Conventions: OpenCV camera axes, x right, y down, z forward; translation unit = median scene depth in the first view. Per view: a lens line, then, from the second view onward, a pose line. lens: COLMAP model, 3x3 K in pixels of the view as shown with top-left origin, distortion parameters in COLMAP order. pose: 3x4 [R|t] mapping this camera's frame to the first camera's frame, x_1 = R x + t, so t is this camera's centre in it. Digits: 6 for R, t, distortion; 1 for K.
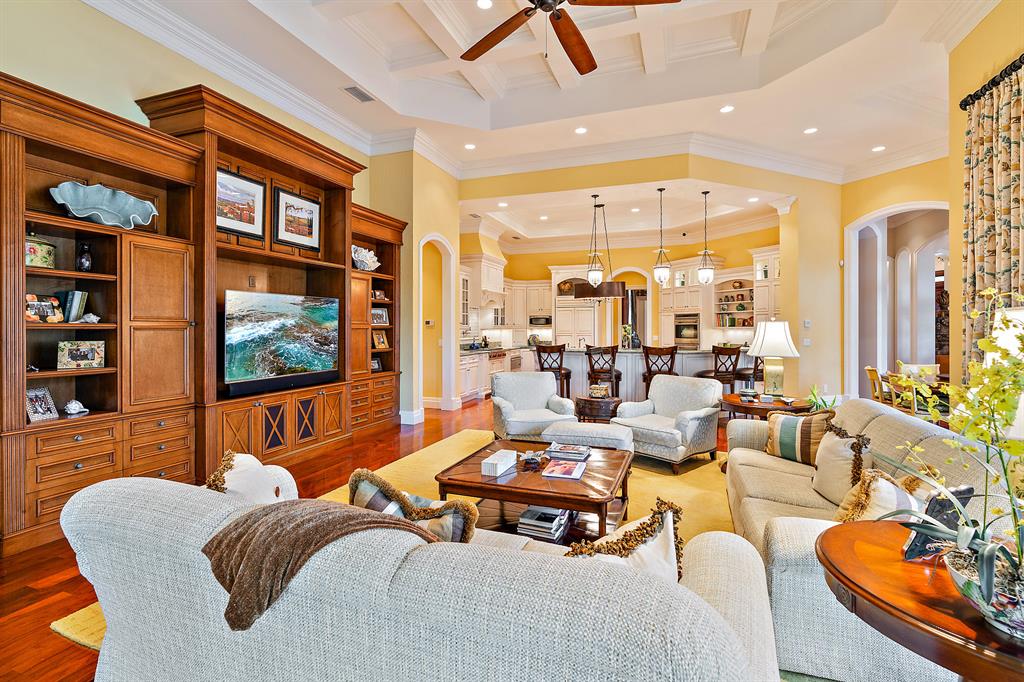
lens RADIAL K [[470.6, 0, 508.3], [0, 470.6, 326.5], [0, 0, 1]] dist [-0.002986, 0.000011]
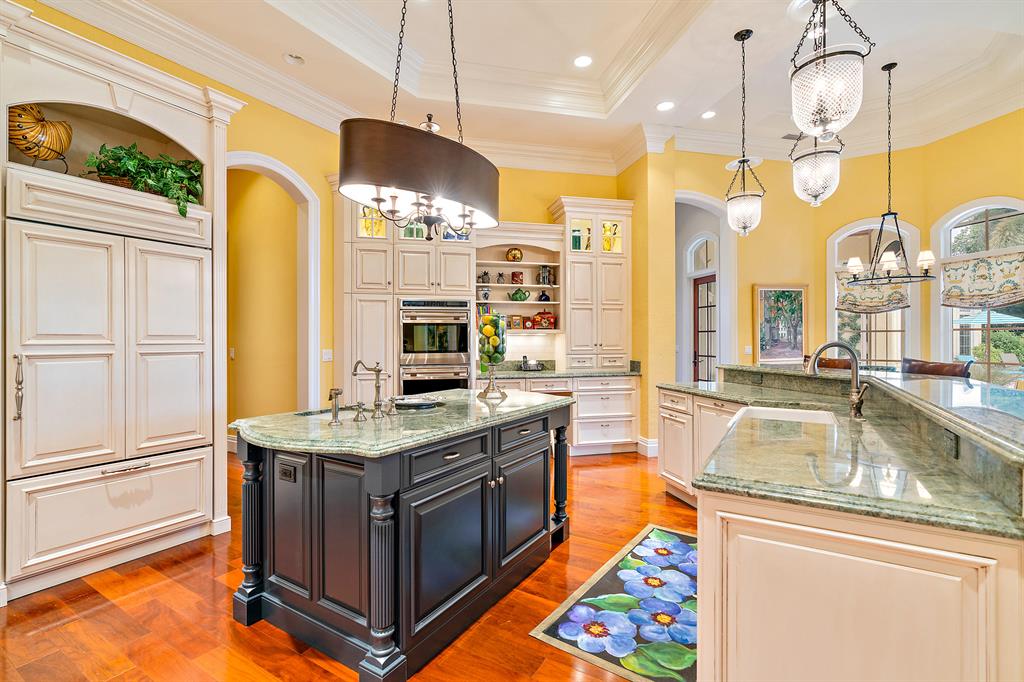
lens RADIAL K [[474.0, 0, 512.0], [0, 474.0, 341.0], [0, 0, 1]] dist [0.001768, 0.000712]
pose [[0.196134, 0.000701, 0.980577, -0.071412], [0.001846, 0.999998, -0.001084, 0.016466], [-0.980575, 0.002023, 0.196132, 0.992519]]
